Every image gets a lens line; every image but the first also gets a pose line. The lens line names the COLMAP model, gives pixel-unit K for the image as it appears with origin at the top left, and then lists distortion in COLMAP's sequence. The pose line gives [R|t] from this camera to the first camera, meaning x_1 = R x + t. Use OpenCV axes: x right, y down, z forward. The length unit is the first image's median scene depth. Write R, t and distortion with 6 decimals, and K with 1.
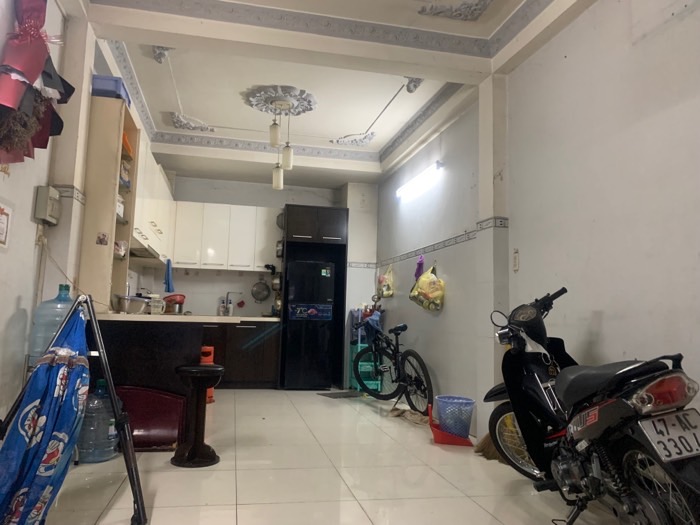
lens RADIAL K [[529.0, 0, 349.2], [0, 529.0, 260.7], [0, 0, 1]] dist [0.004616, -0.001167]
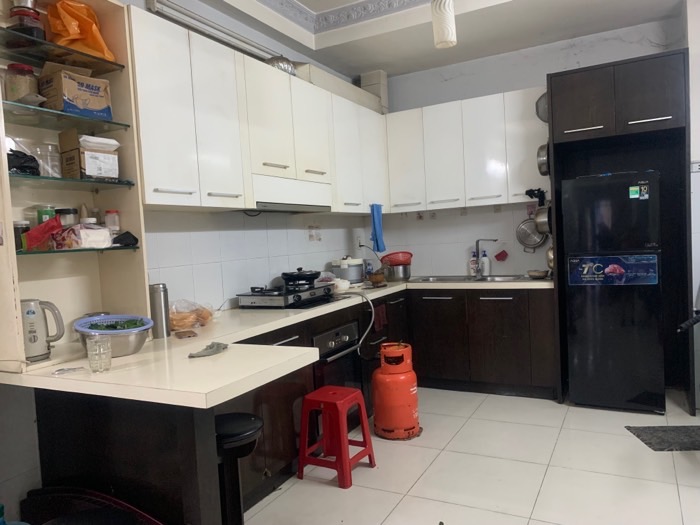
lens RADIAL K [[529.0, 0, 351.1], [0, 529.0, 266.0], [0, 0, 1]] dist [0.004616, -0.001167]
pose [[0.753528, -0.036242, -0.656416, 0.078534], [0.150949, 0.981341, 0.119100, -0.009779], [0.639852, -0.188830, 0.744938, 0.433306]]
